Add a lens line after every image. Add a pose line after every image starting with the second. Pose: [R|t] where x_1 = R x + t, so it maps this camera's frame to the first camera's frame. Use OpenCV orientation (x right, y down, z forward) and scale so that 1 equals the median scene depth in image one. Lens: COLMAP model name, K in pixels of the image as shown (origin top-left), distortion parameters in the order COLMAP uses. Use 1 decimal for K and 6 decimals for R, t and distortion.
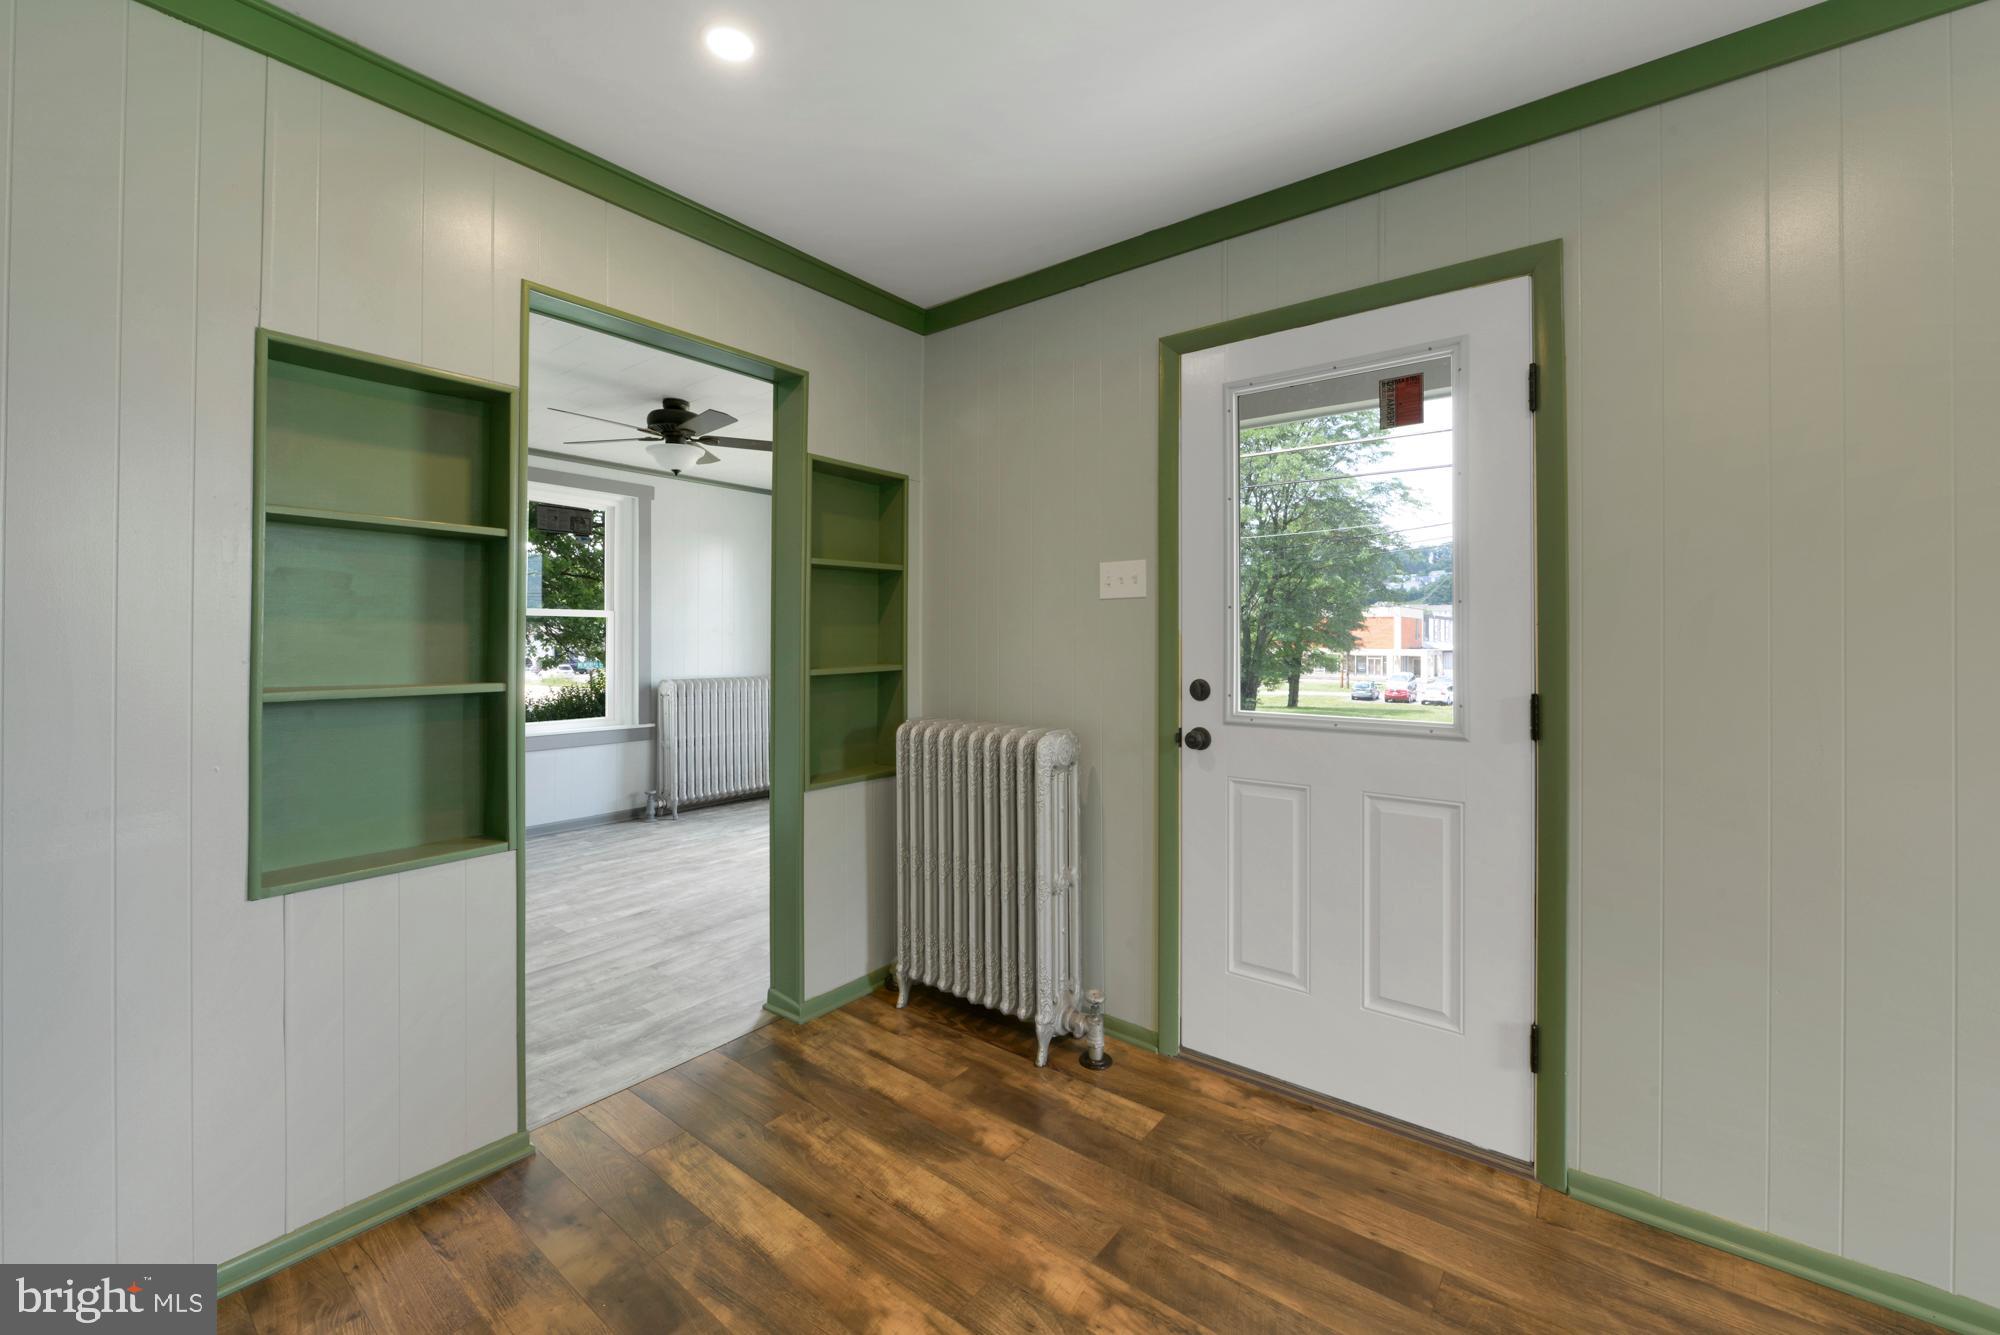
lens RADIAL K [[818.2, 0, 1001.6], [0, 818.2, 637.6], [0, 0, 1]] dist [-0.011120, 0.000402]
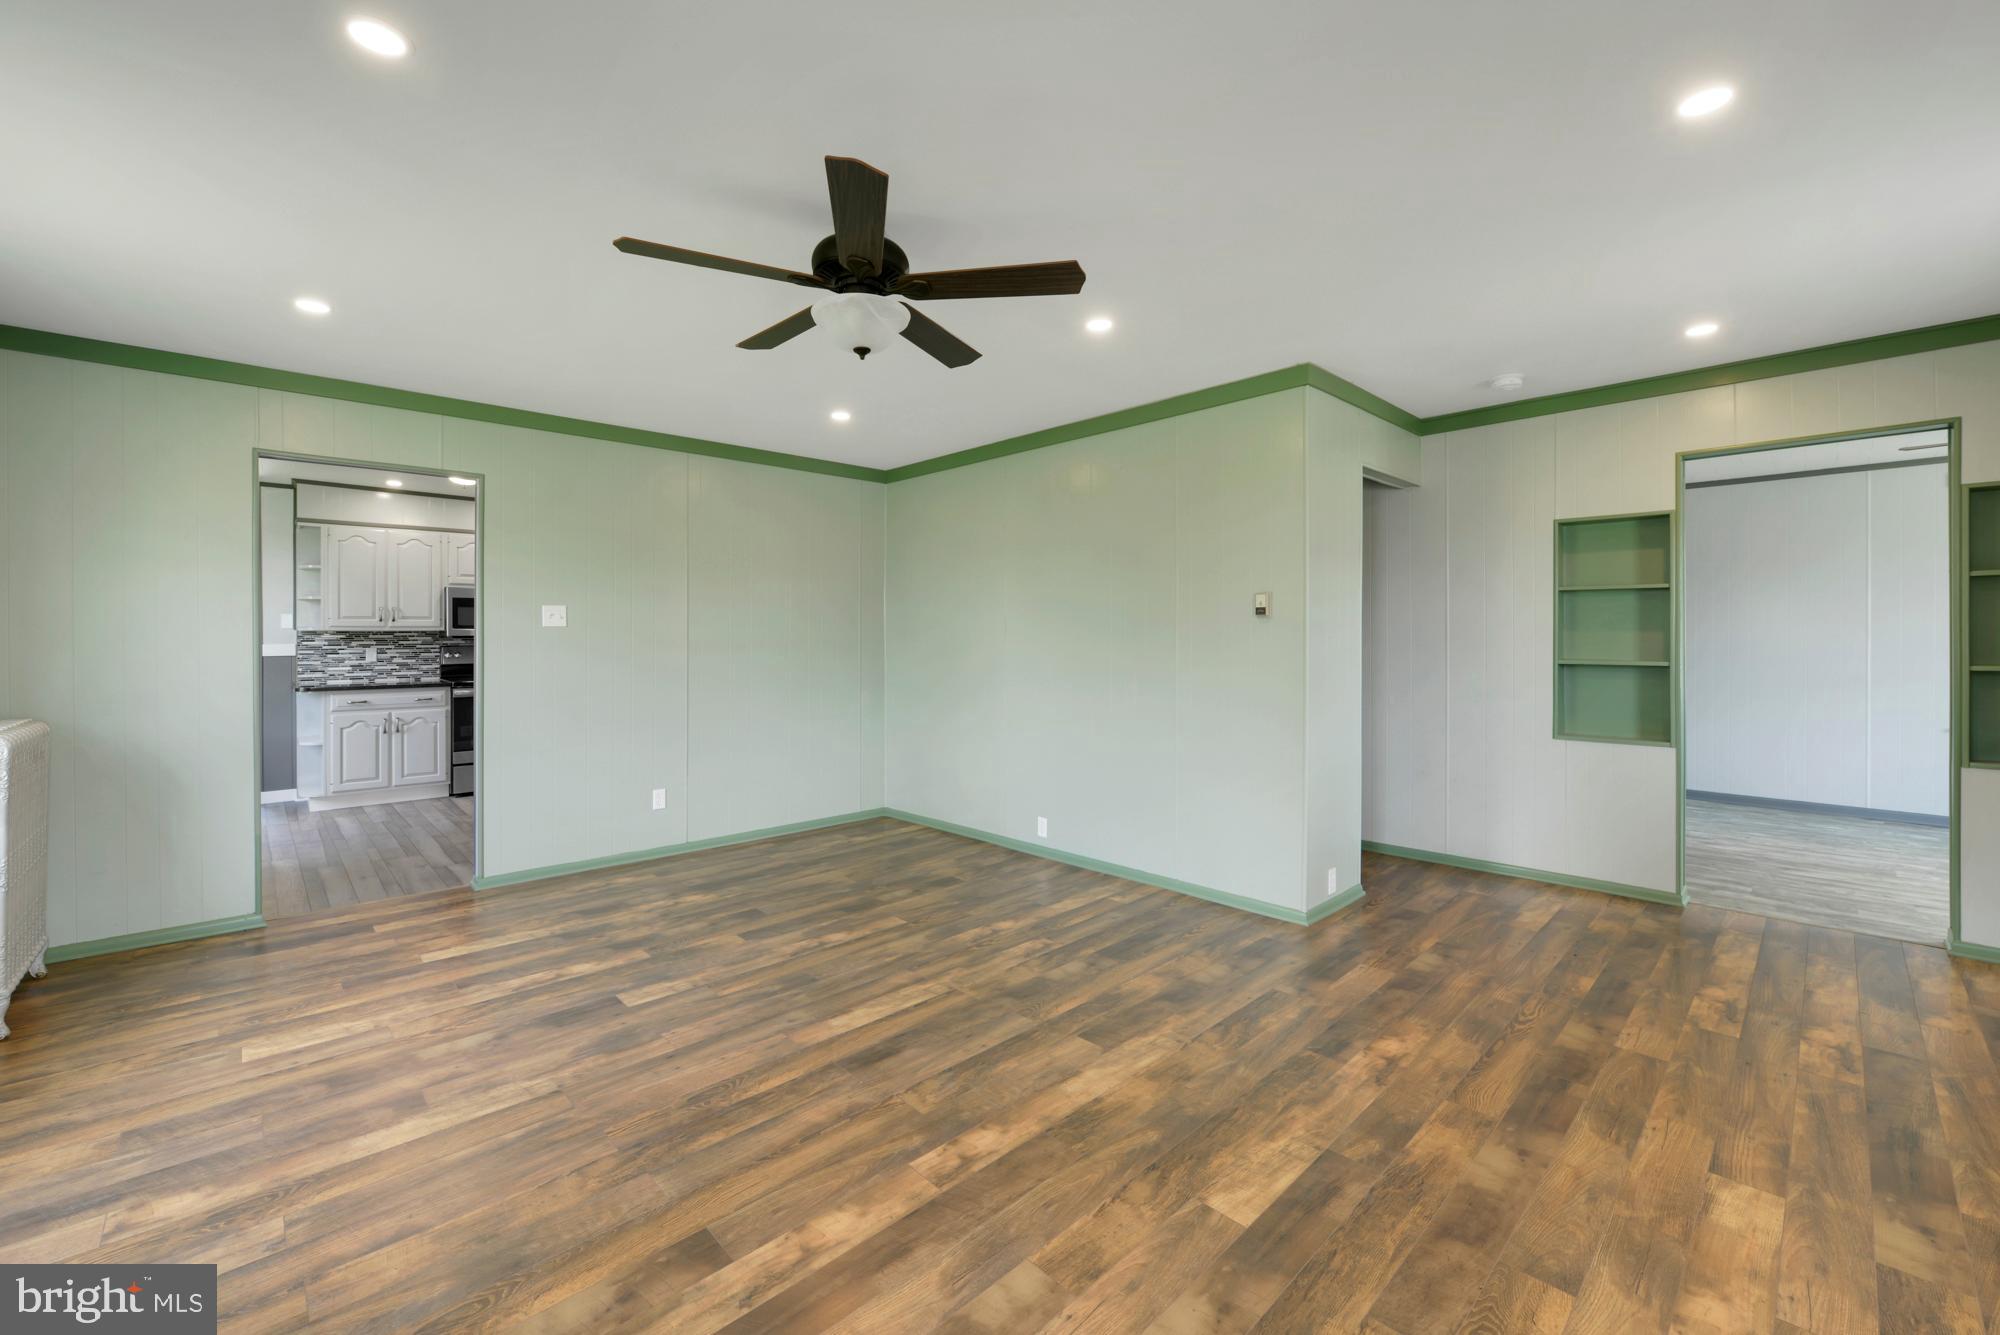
lens RADIAL K [[818.2, 0, 978.0], [0, 818.2, 625.7], [0, 0, 1]] dist [-0.011120, 0.000402]
pose [[-0.157212, -0.013219, -0.987476, 1.329801], [0.002277, 0.999903, -0.013748, -0.007618], [0.987562, -0.004410, -0.157167, -0.288928]]
